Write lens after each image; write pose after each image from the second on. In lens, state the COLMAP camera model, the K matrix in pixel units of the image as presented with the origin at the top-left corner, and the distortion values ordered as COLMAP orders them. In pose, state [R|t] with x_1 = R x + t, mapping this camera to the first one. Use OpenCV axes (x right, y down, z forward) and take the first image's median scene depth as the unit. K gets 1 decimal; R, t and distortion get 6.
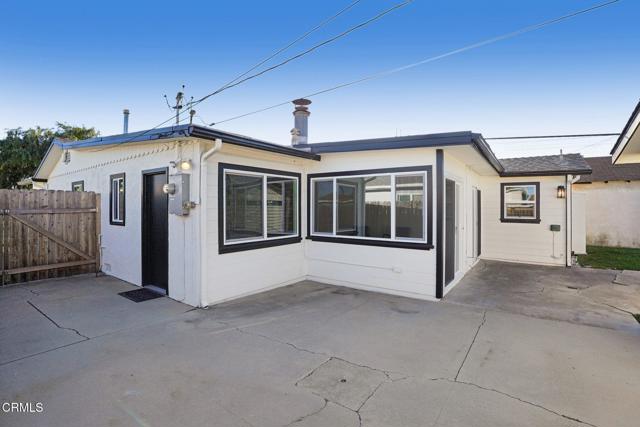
lens RADIAL K [[301.2, 0, 307.3], [0, 301.2, 206.7], [0, 0, 1]] dist [-0.030608, 0.009784]
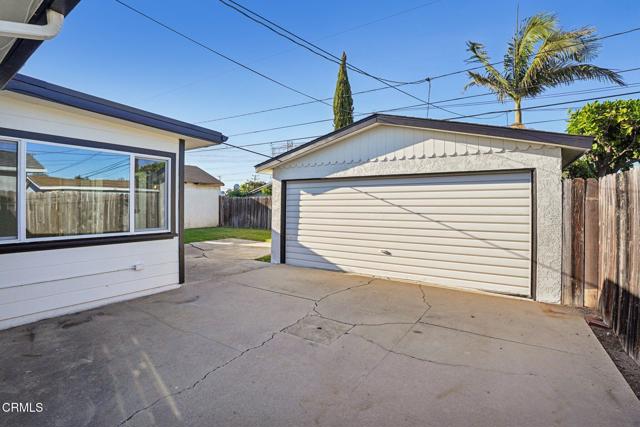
lens RADIAL K [[301.2, 0, 326.7], [0, 301.2, 208.7], [0, 0, 1]] dist [-0.030608, 0.009784]
pose [[-0.032021, -0.019179, 0.999303, -0.602207], [-0.011397, 0.999758, 0.018823, 0.022555], [-0.999422, -0.010787, -0.032231, 0.527473]]
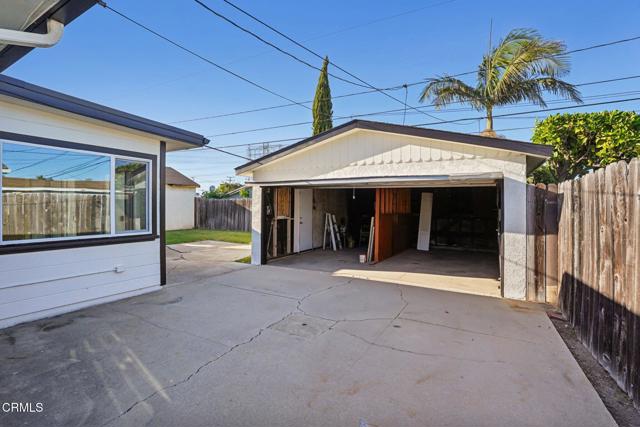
lens RADIAL K [[301.2, 0, 322.1], [0, 301.2, 212.9], [0, 0, 1]] dist [-0.030608, 0.009784]
pose [[-0.093383, -0.026173, 0.995286, -0.631755], [-0.014757, 0.999581, 0.024901, 0.021358], [-0.995521, -0.012363, -0.093730, 0.543640]]
